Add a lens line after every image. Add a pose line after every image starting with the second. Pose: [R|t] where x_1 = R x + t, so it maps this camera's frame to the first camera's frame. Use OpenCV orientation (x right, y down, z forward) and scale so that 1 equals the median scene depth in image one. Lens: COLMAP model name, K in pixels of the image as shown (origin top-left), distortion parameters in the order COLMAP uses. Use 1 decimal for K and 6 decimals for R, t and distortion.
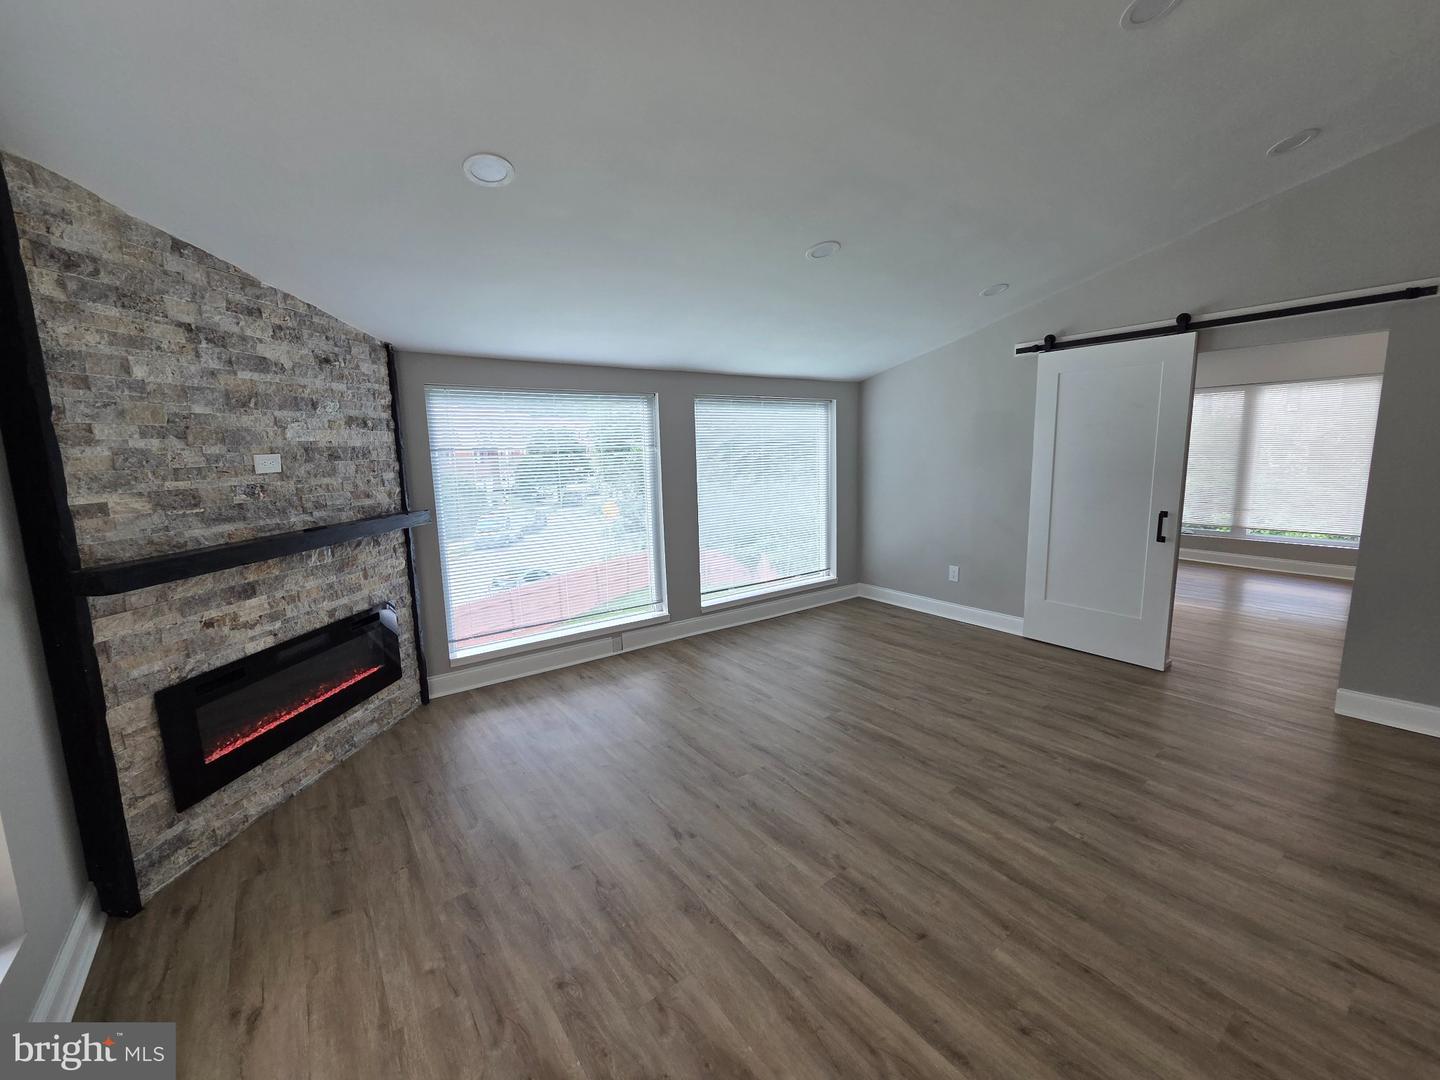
lens RADIAL K [[588.6, 0, 723.6], [0, 588.6, 533.1], [0, 0, 1]] dist [0.002637, -0.001041]
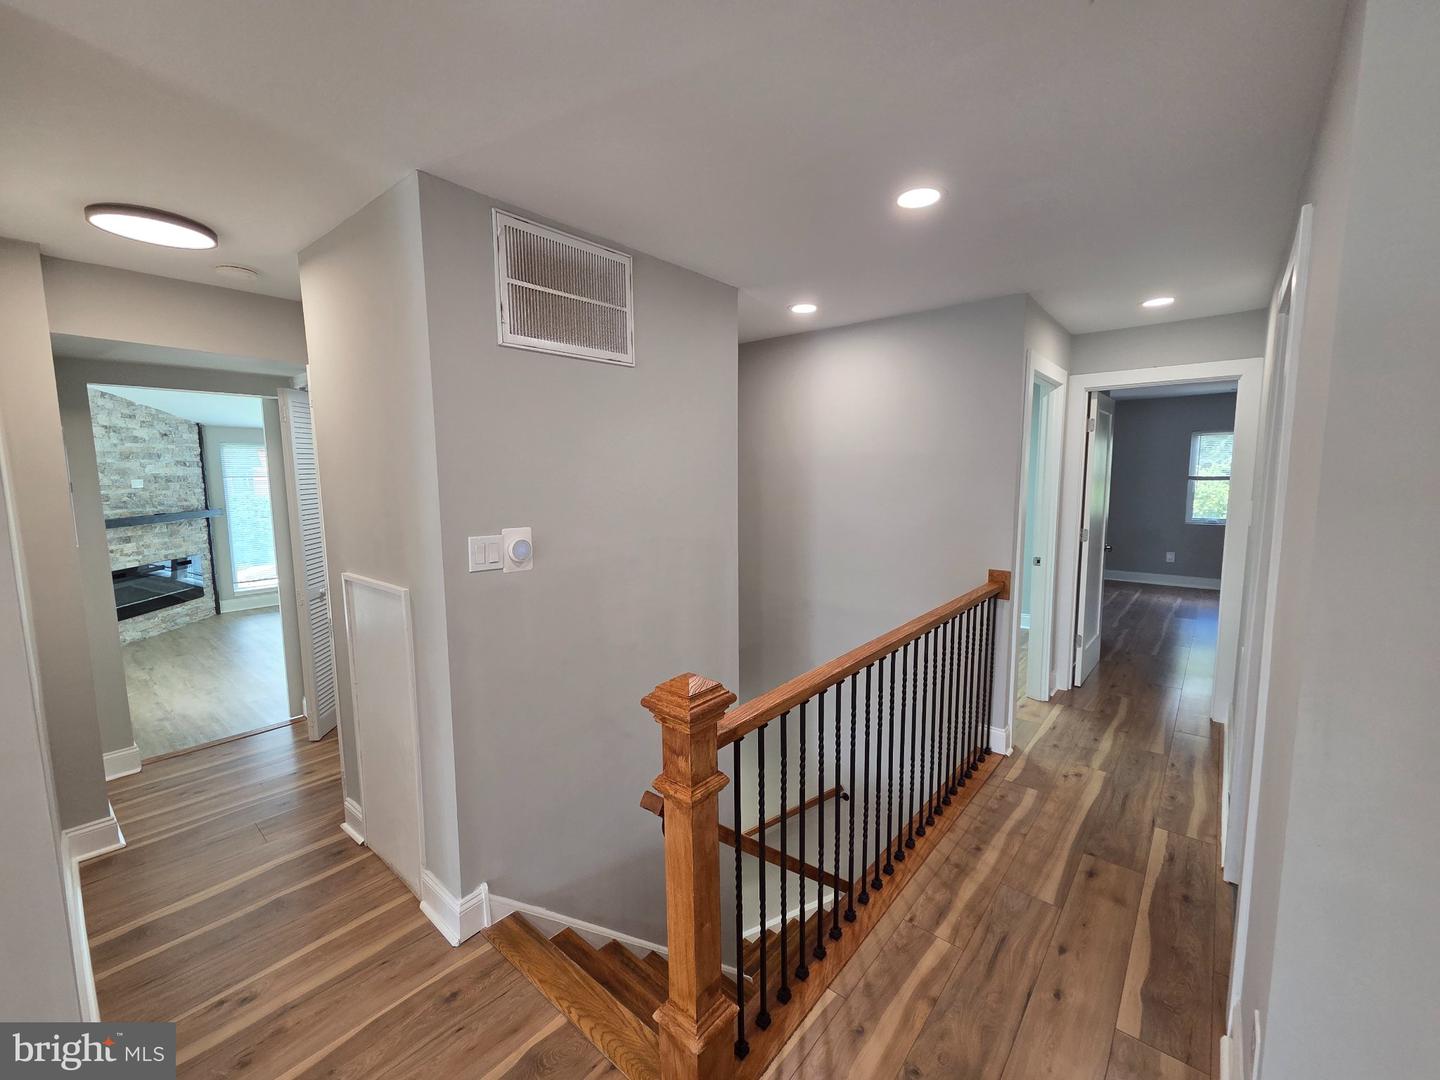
lens RADIAL K [[588.6, 0, 733.3], [0, 588.6, 530.9], [0, 0, 1]] dist [0.002637, -0.001041]
pose [[0.966778, -0.011425, 0.255361, 0.819494], [0.023176, 0.998804, -0.043055, 0.205404], [-0.254564, 0.047543, 0.965887, -1.691000]]
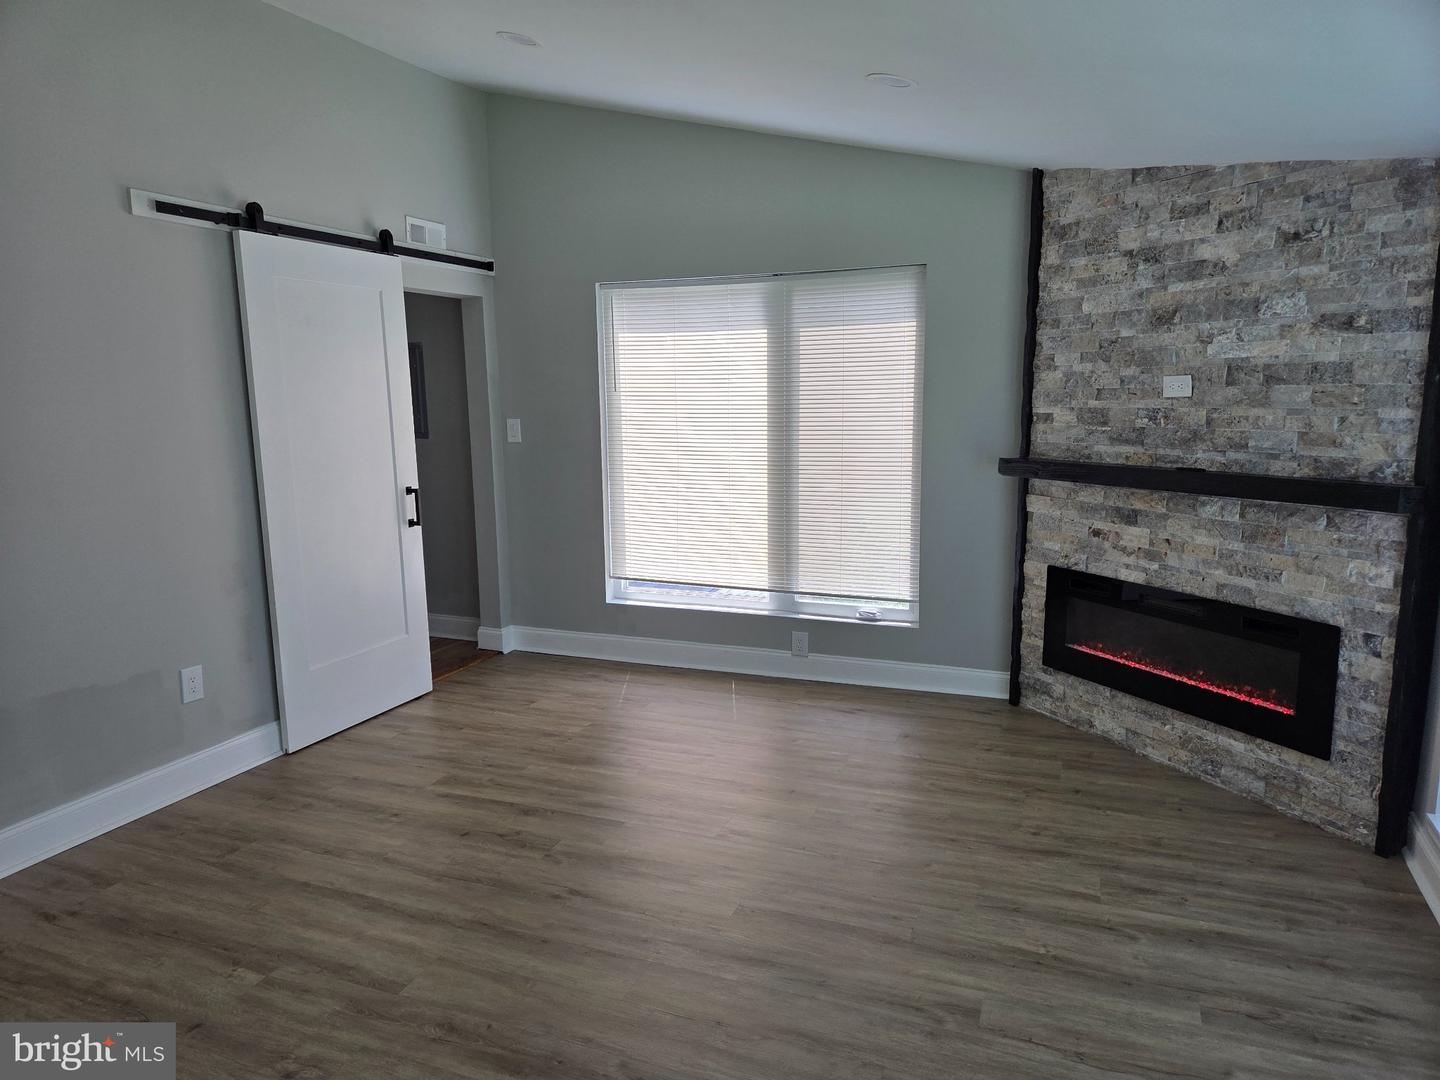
lens RADIAL K [[959.0, 0, 705.7], [0, 959.0, 541.4], [0, 0, 1]] dist [0.066629, -0.055285]
pose [[-0.857137, 0.120892, -0.500701, 0.576333], [-0.035827, 0.955721, 0.292086, -0.292792], [0.513841, 0.268296, -0.814852, 1.866094]]
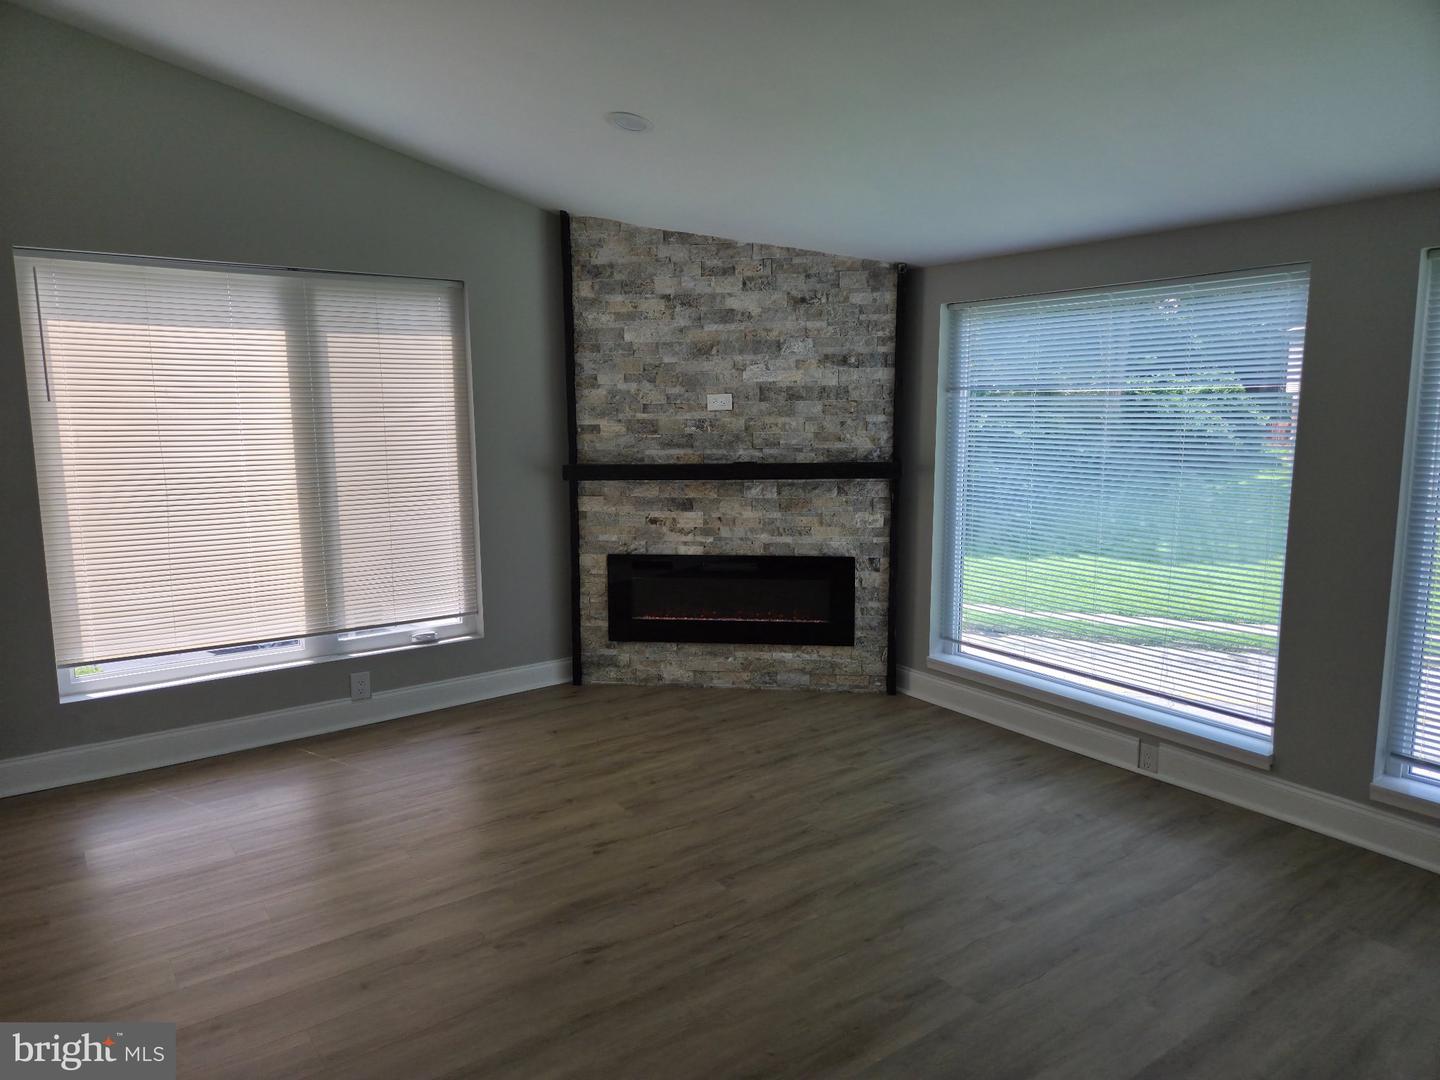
lens RADIAL K [[959.0, 0, 699.1], [0, 959.0, 540.8], [0, 0, 1]] dist [0.066629, -0.055285]
pose [[-0.030683, 0.170417, -0.984894, 1.139490], [-0.132541, 0.975963, 0.173000, -0.171920], [0.990703, 0.135847, -0.007358, 1.003539]]
